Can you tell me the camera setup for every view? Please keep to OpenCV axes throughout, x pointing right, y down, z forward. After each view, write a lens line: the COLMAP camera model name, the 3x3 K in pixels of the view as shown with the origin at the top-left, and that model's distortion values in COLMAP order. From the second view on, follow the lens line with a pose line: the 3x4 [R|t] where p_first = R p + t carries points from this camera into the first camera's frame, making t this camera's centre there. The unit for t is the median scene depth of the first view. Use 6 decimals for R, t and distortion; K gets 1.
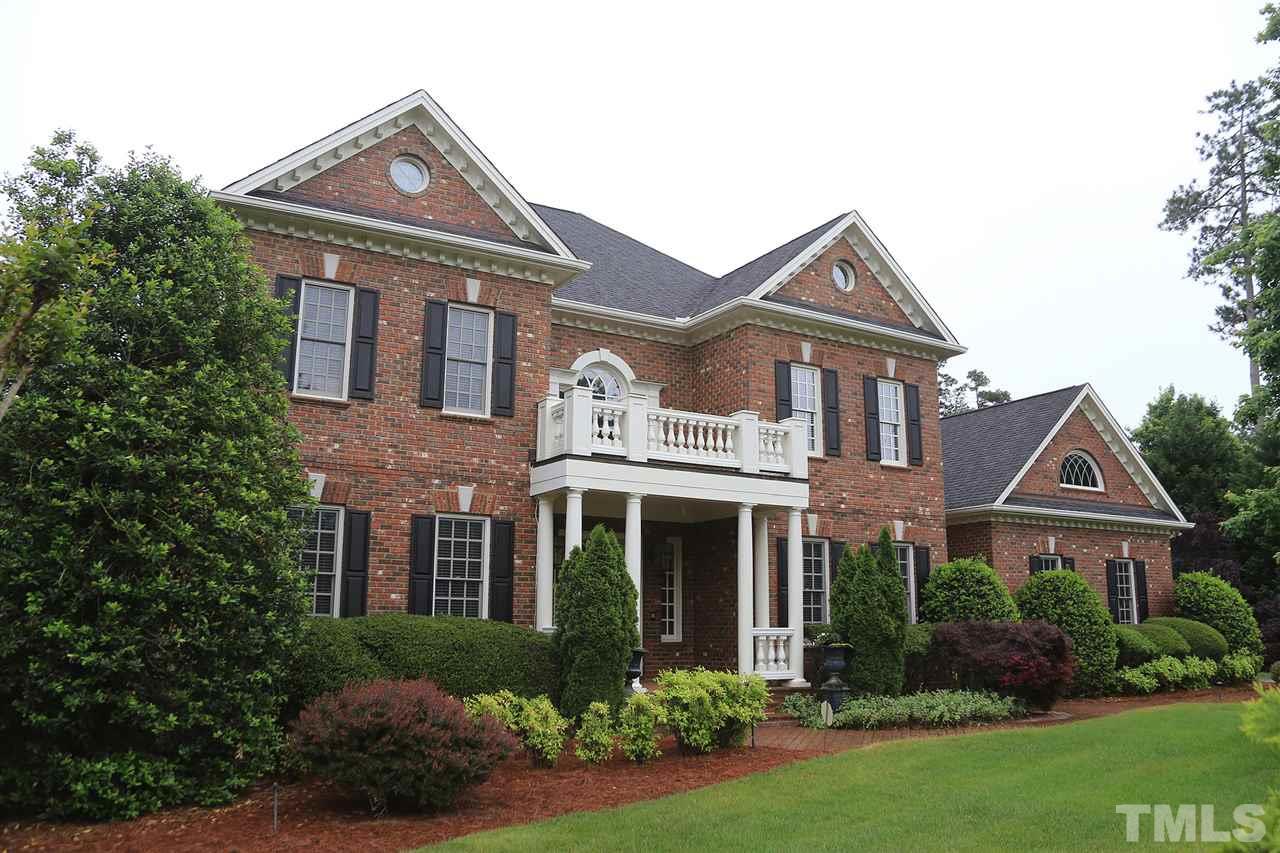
lens RADIAL K [[1017.1, 0, 641.3], [0, 1017.1, 429.2], [0, 0, 1]] dist [-0.086738, 0.020574]
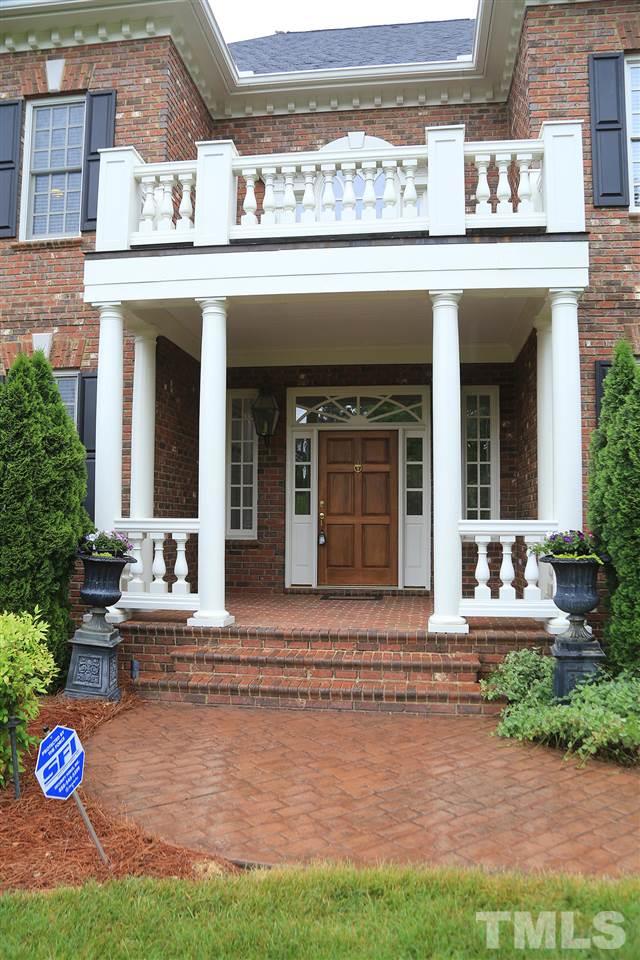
lens RADIAL K [[762.8, 0, 319.0], [0, 762.8, 474.9], [0, 0, 1]] dist [-0.086738, 0.020574]
pose [[0.776906, -0.041251, -0.628264, 0.313684], [0.118937, 0.989501, 0.082107, 0.132774], [0.618281, -0.138513, 0.773656, 0.657958]]
